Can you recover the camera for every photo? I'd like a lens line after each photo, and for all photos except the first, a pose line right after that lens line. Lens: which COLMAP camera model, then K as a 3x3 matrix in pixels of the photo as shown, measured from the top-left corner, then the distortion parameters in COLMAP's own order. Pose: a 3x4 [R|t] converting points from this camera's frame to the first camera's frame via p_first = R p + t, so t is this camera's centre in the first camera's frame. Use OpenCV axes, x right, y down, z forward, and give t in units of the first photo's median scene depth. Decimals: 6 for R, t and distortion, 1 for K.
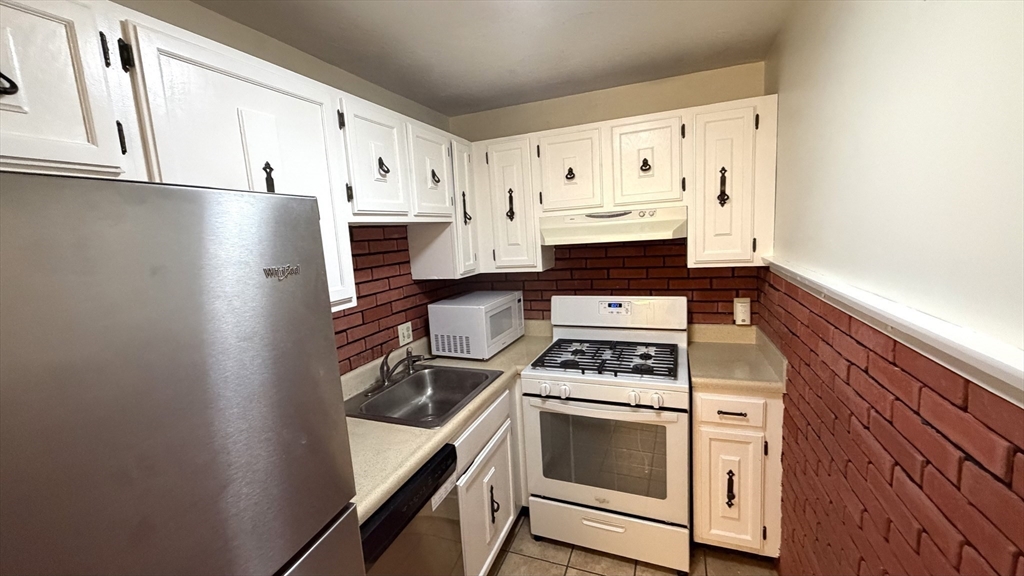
lens RADIAL K [[422.2, 0, 504.7], [0, 422.2, 287.9], [0, 0, 1]] dist [-0.000252, -0.000191]
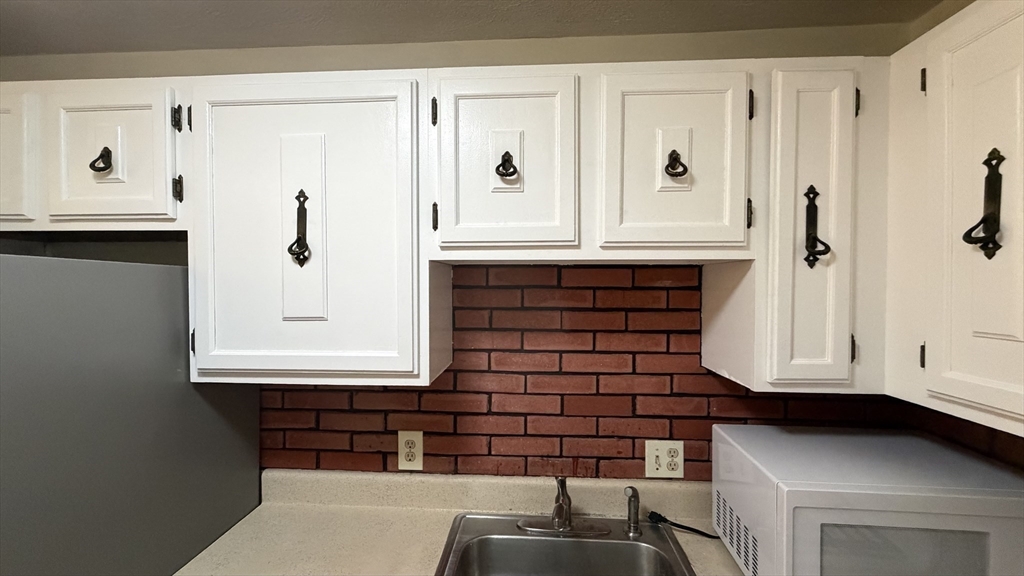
lens RADIAL K [[422.2, 0, 511.1], [0, 422.2, 291.4], [0, 0, 1]] dist [-0.000252, -0.000191]
pose [[0.312108, 0.080009, -0.946672, 0.218706], [-0.147020, 0.988511, 0.035074, -0.103657], [0.938602, 0.128232, 0.320286, 0.636938]]
